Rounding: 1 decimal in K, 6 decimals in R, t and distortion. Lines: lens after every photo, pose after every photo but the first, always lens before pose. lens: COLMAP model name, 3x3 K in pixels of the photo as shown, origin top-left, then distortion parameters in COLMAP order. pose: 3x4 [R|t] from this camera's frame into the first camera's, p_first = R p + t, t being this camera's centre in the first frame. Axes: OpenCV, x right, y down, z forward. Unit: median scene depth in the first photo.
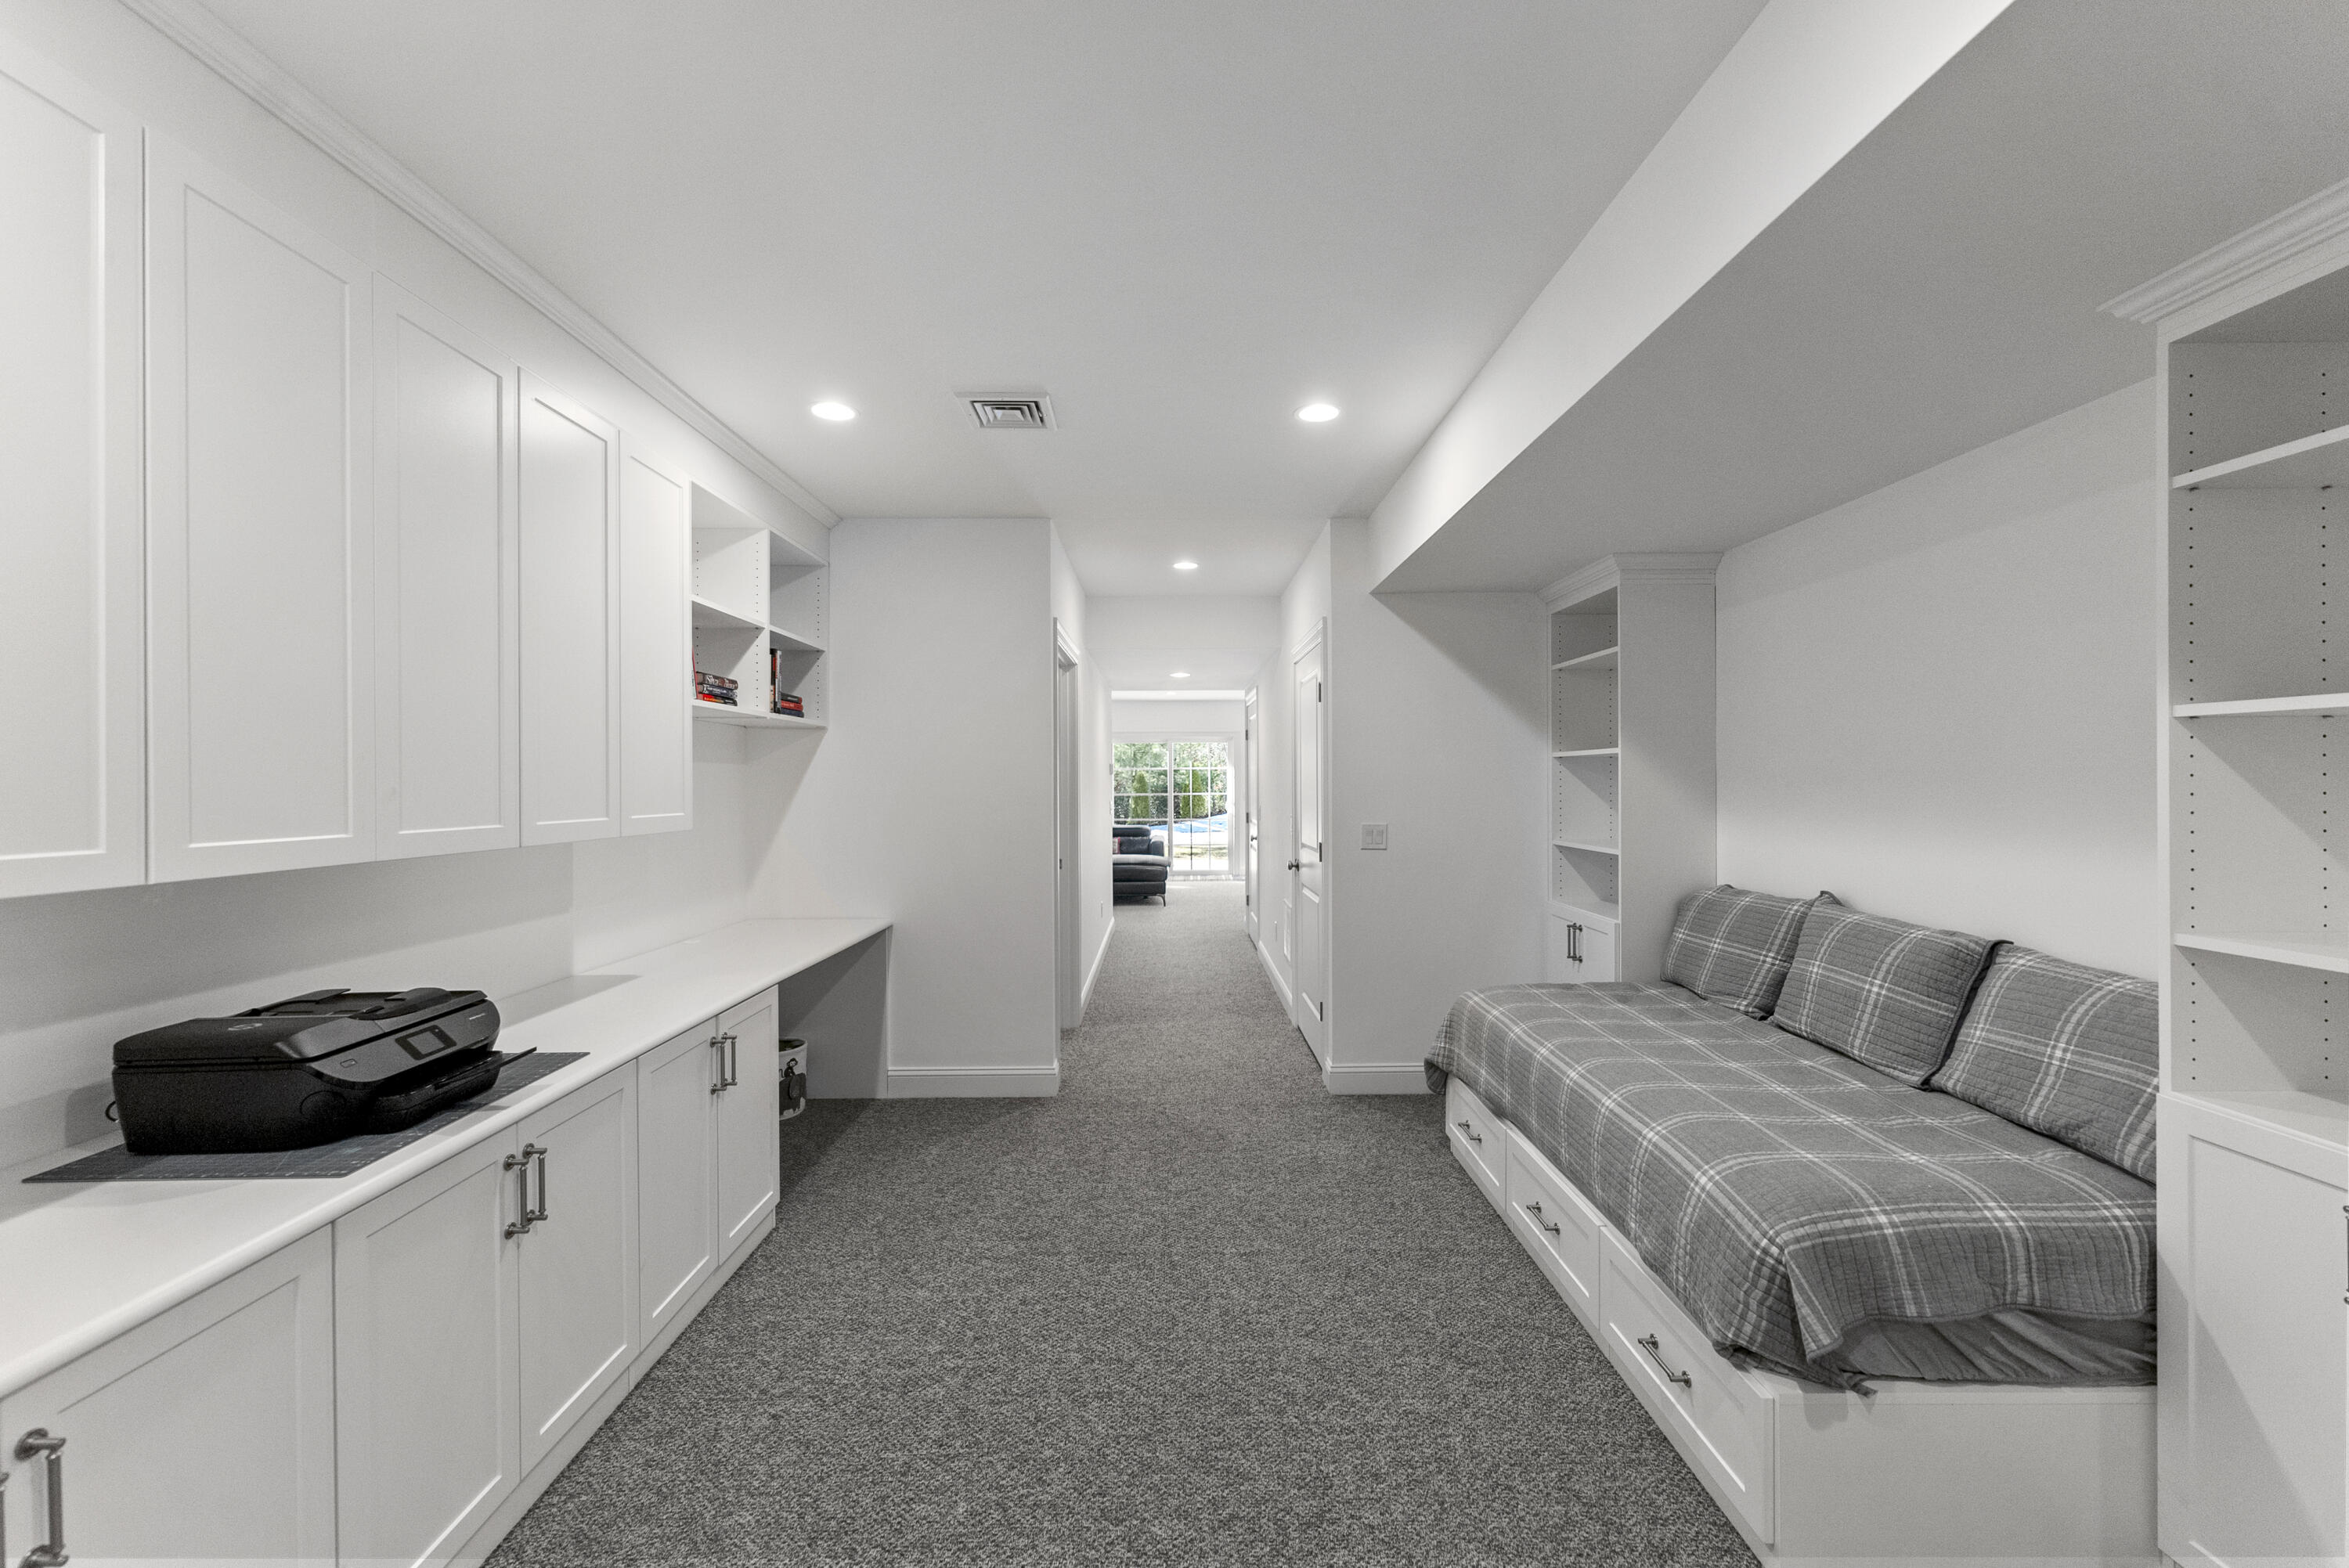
lens RADIAL K [[959.8, 0, 1200.5], [0, 959.8, 786.0], [0, 0, 1]] dist [0.001319, -0.000106]
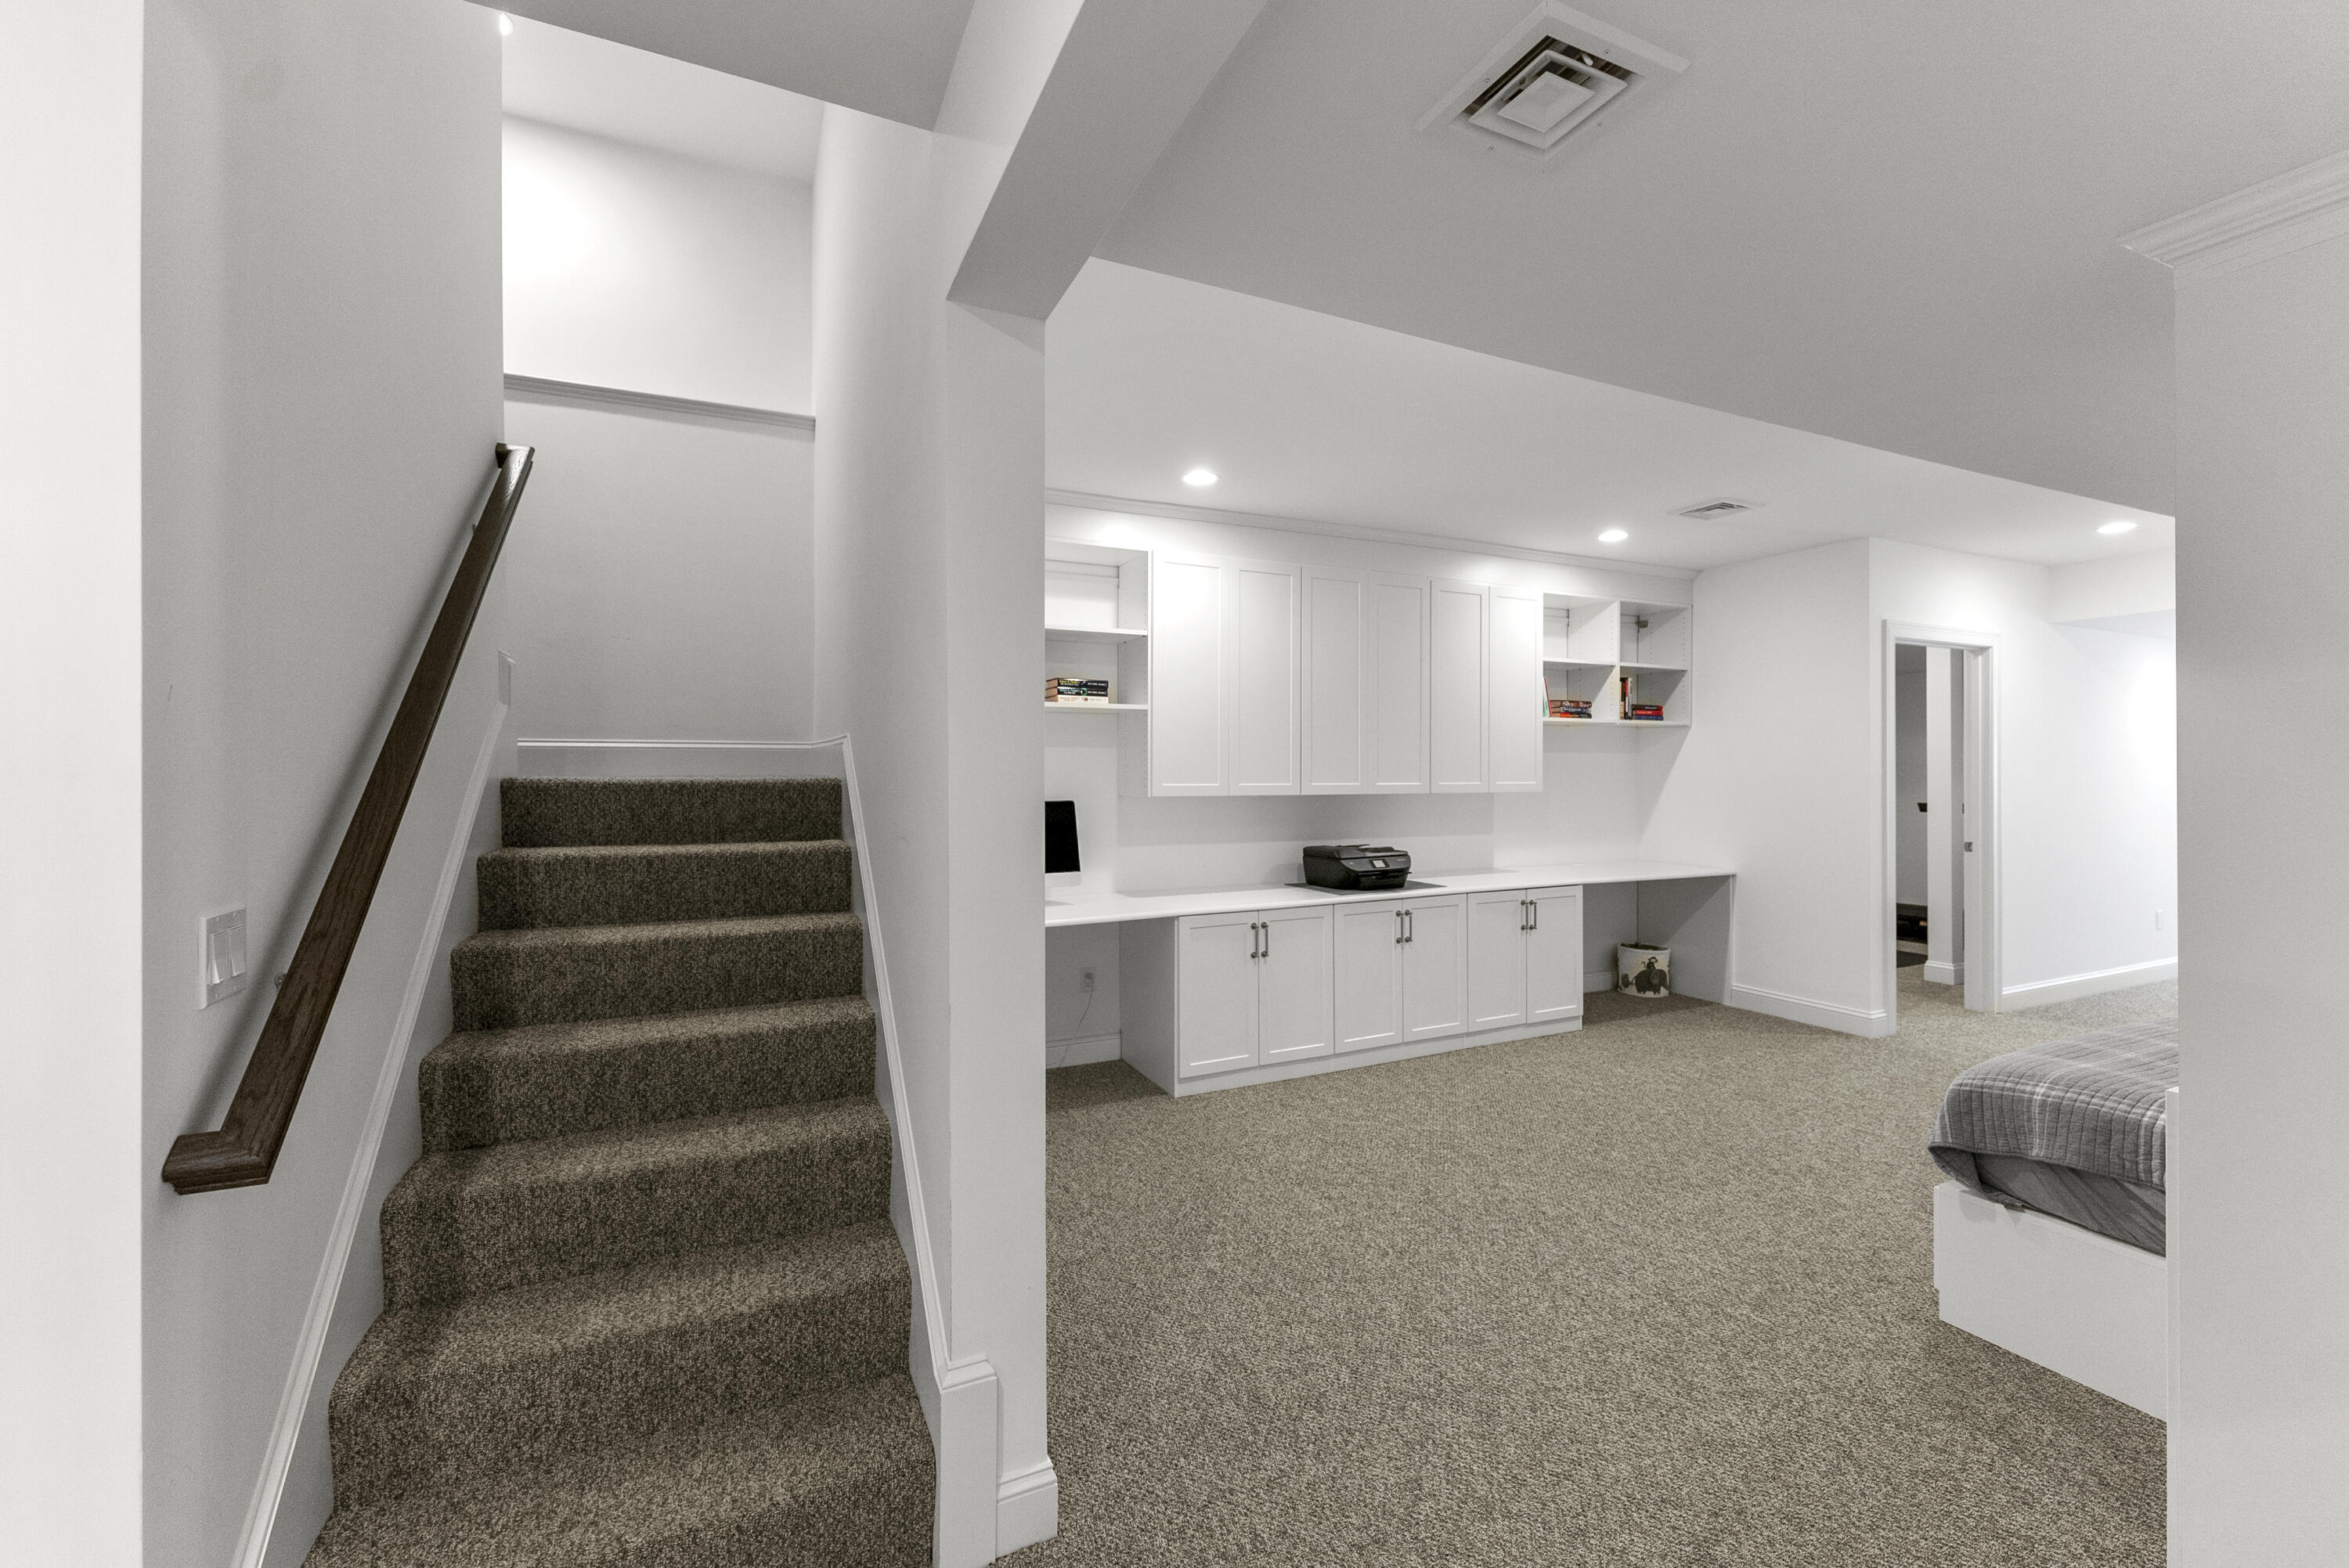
lens RADIAL K [[959.8, 0, 1180.0], [0, 959.8, 776.0], [0, 0, 1]] dist [0.001319, -0.000106]
pose [[0.432078, 0.009933, -0.901781, 0.886078], [-0.006211, 0.999948, 0.008038, 0.007391], [0.901815, 0.002128, 0.432118, -0.416107]]
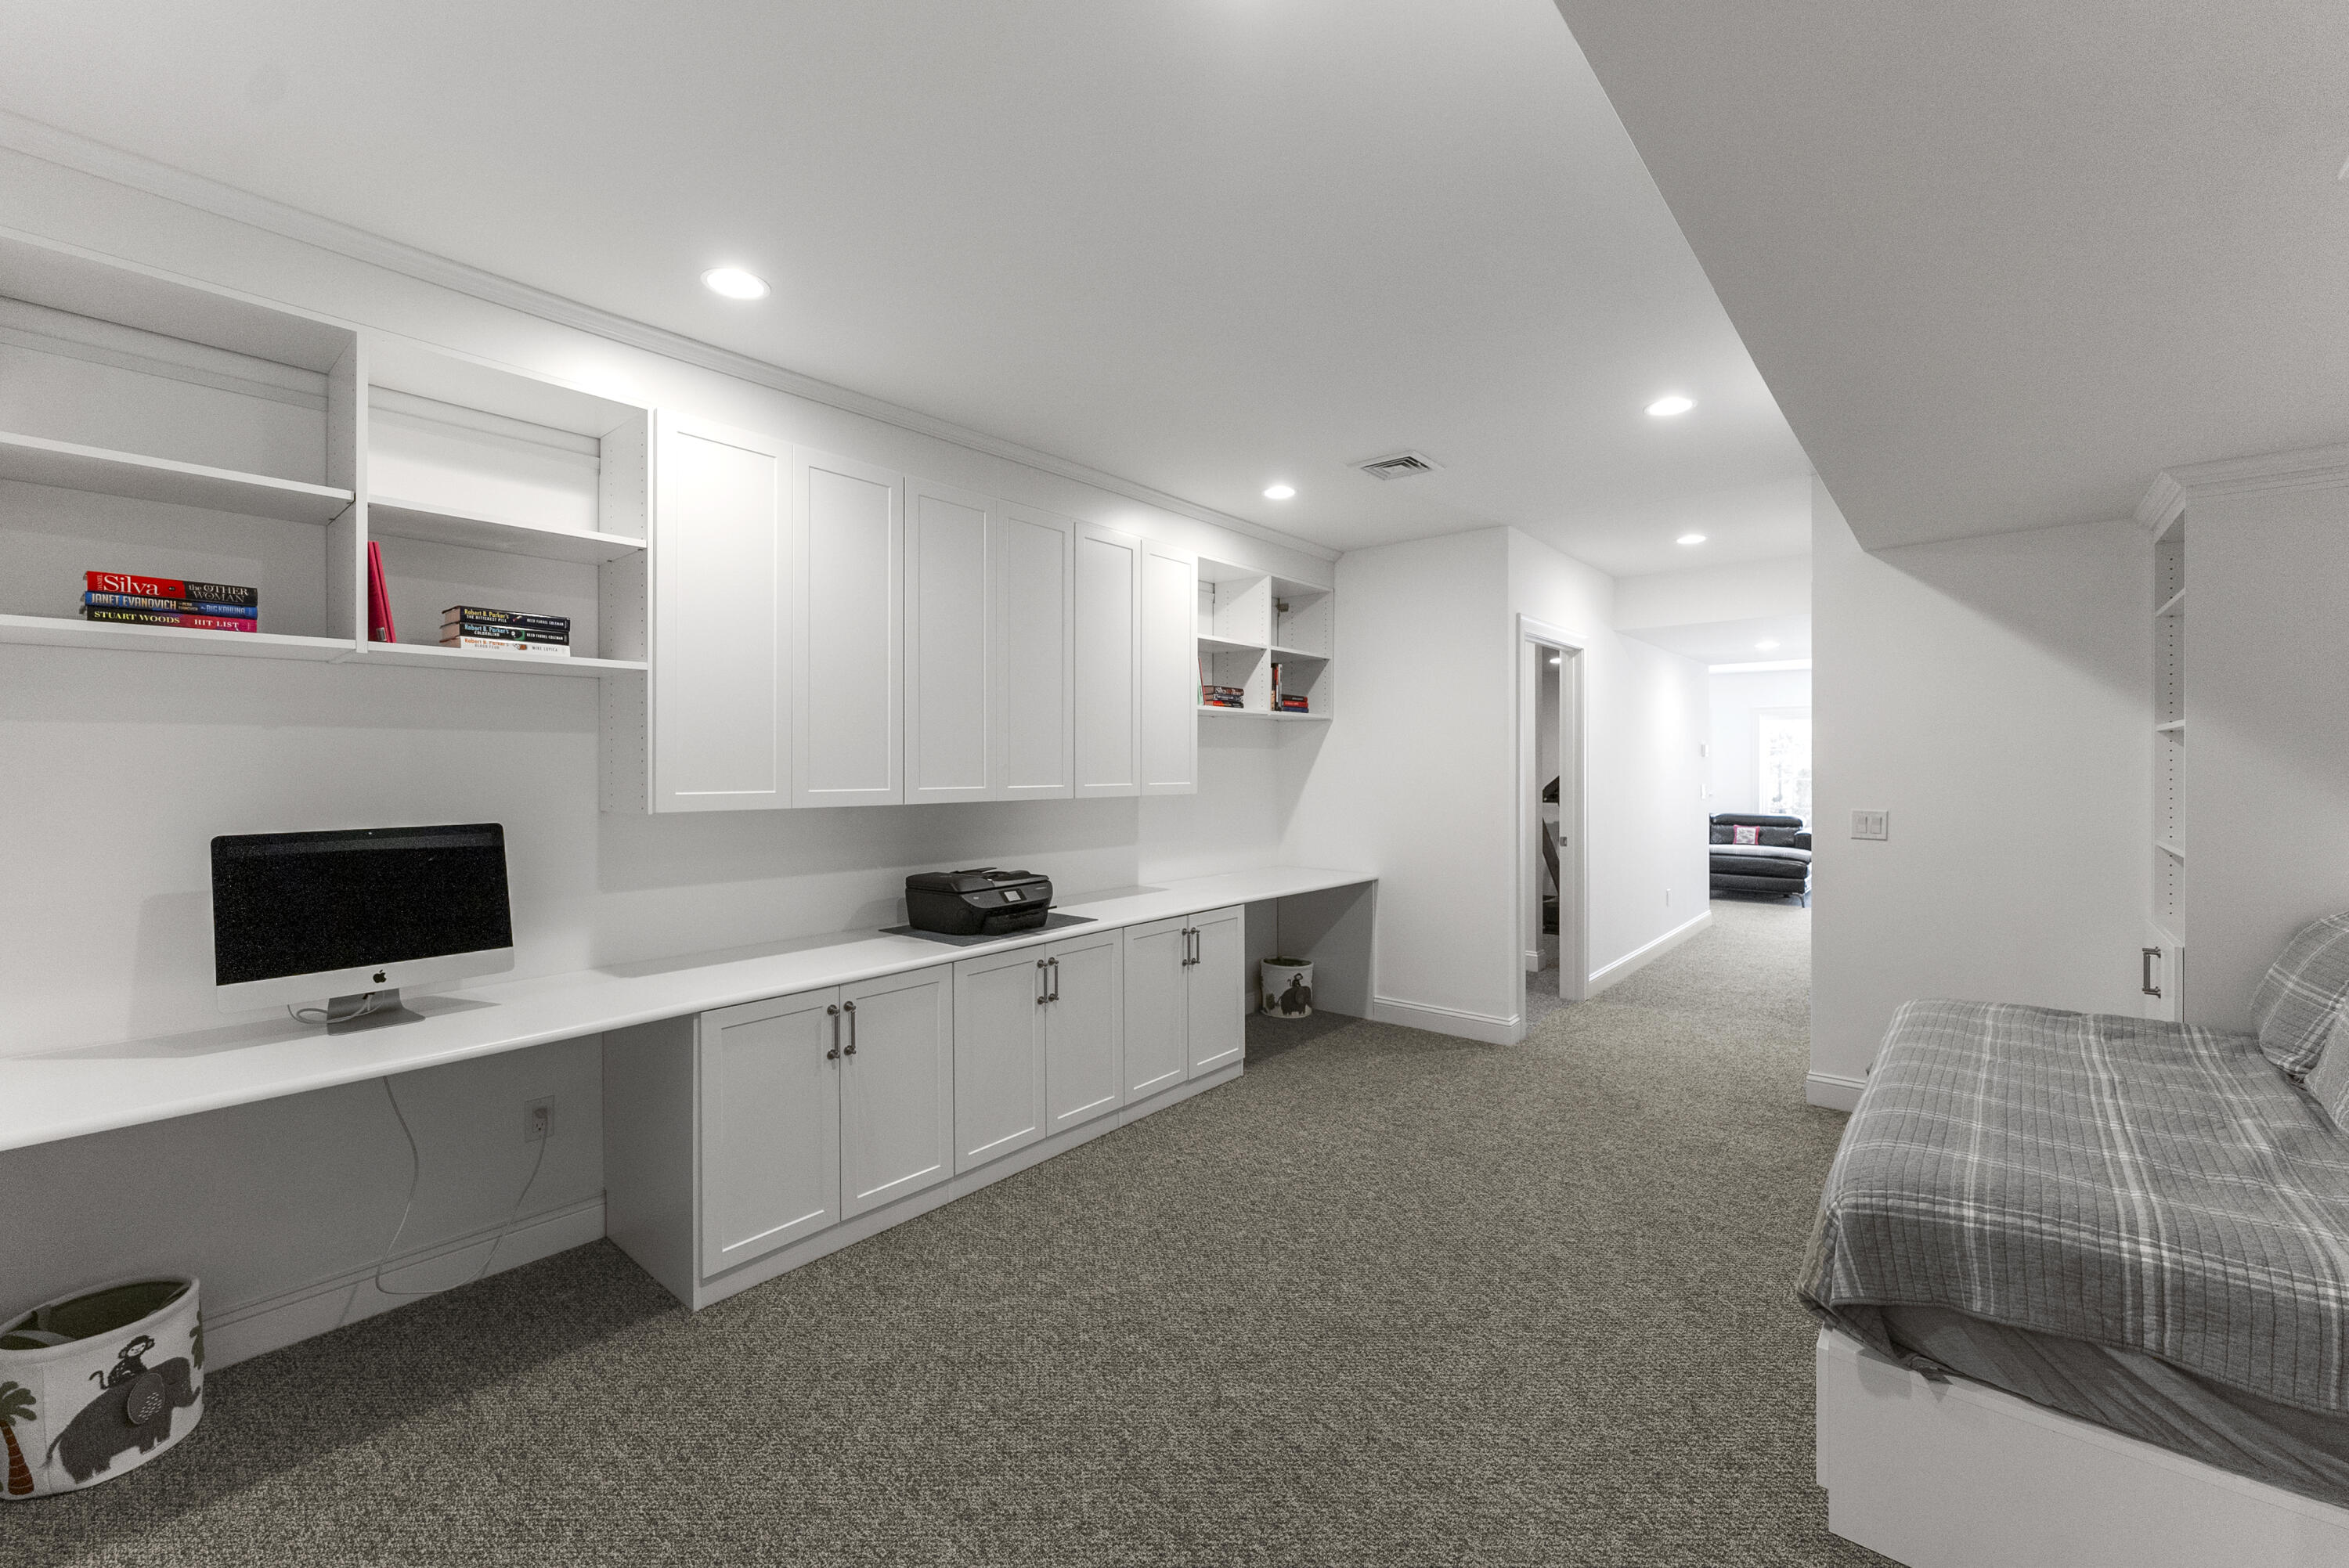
lens RADIAL K [[959.8, 0, 1168.2], [0, 959.8, 769.0], [0, 0, 1]] dist [0.001319, -0.000106]
pose [[0.754682, 0.007272, -0.656051, 0.466552], [-0.006947, 0.999971, 0.003093, 0.003567], [0.656054, 0.002224, 0.754710, -0.167214]]
